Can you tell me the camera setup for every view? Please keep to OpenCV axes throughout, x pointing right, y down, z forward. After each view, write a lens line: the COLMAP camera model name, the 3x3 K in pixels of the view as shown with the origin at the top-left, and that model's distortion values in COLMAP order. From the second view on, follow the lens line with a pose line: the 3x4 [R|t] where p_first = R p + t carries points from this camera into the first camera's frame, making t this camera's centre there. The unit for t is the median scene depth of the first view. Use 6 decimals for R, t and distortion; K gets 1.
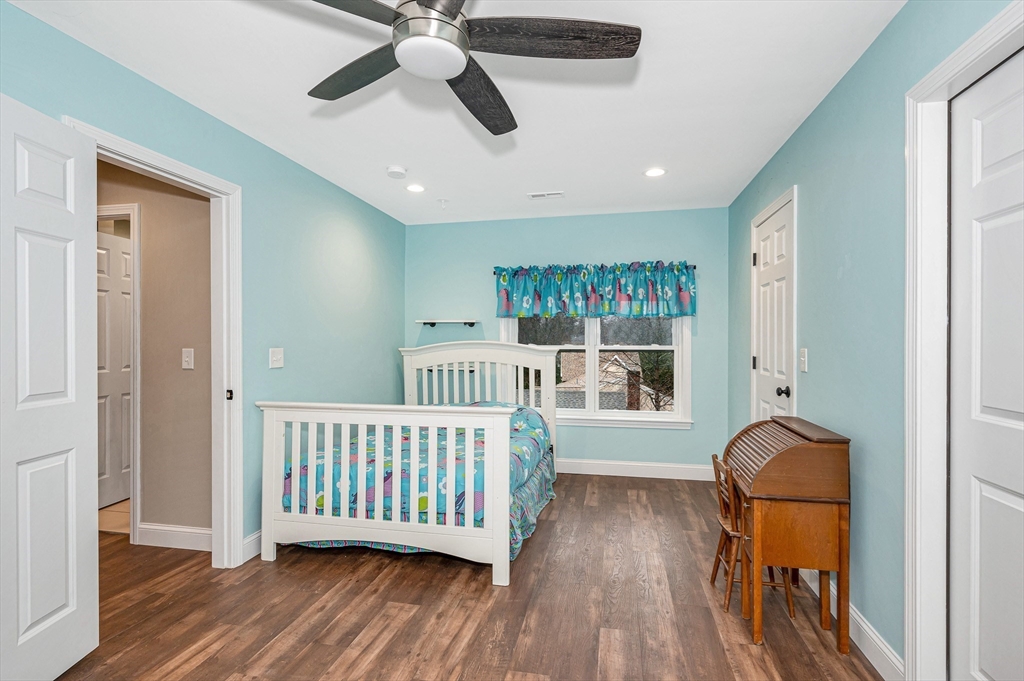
lens RADIAL K [[486.2, 0, 521.6], [0, 486.2, 343.0], [0, 0, 1]] dist [0.001899, -0.000064]
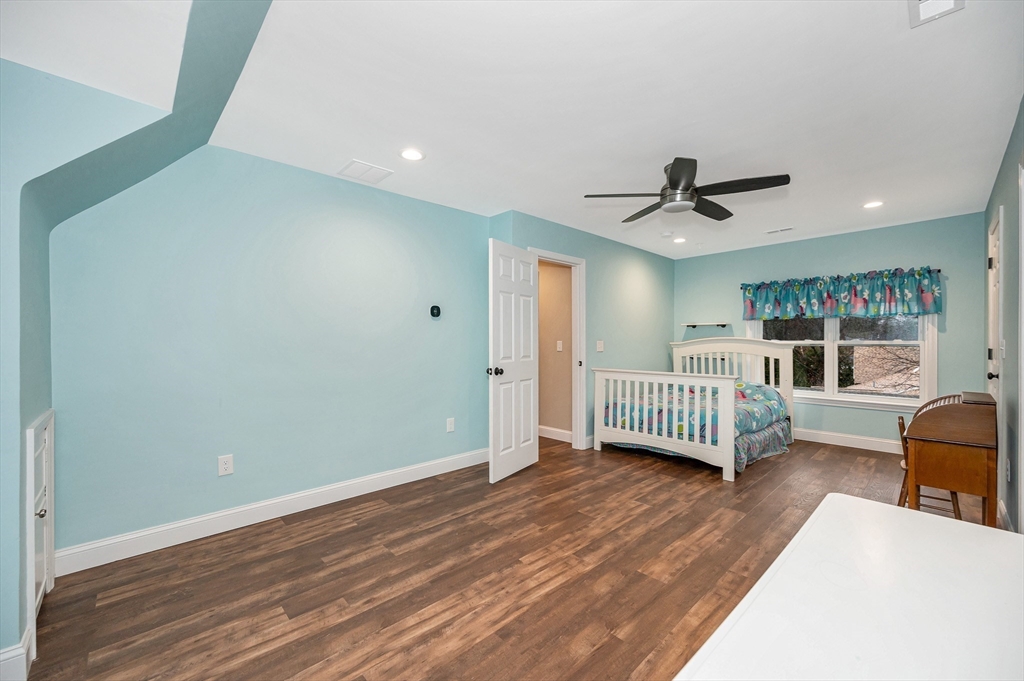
lens RADIAL K [[414.0, 0, 512.0], [0, 414.0, 340.5], [0, 0, 1]] dist [-0.001803, -0.000162]
pose [[0.810569, -0.001323, -0.585641, 0.167151], [-0.002782, 0.999977, -0.006109, 0.021247], [0.585636, 0.006581, 0.810547, -0.529803]]
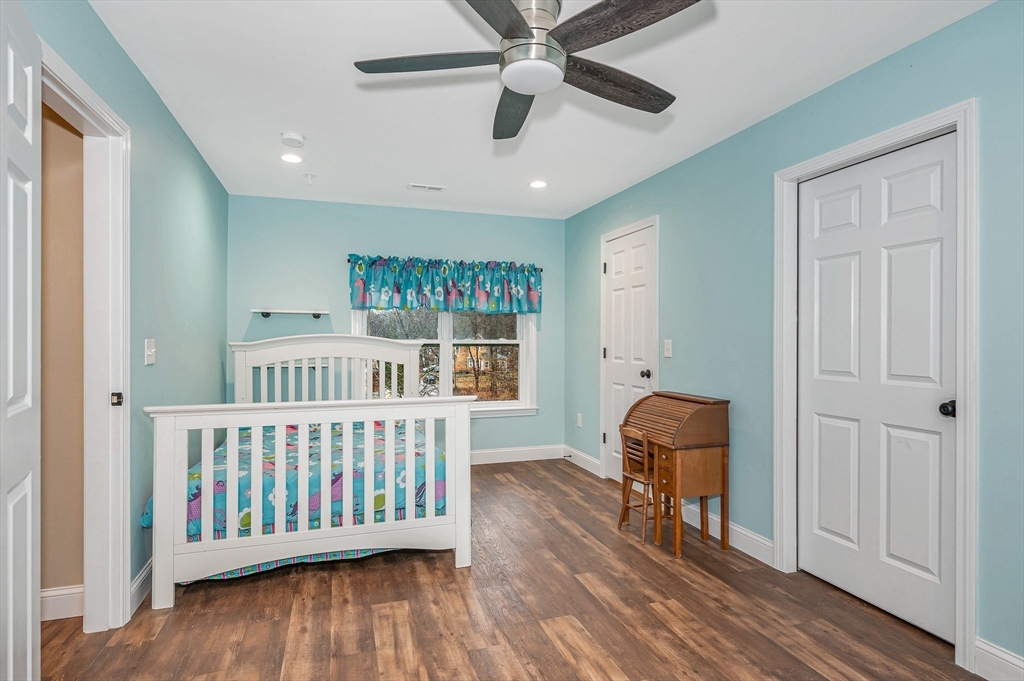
lens RADIAL K [[520.2, 0, 512.0], [0, 520.2, 340.5], [0, 0, 1]] dist [0.000240, 0.000108]
pose [[0.865726, 0.001630, 0.500516, -0.450929], [0.000097, 0.999994, -0.003426, 0.016886], [-0.500519, 0.003015, 0.865720, -0.011407]]
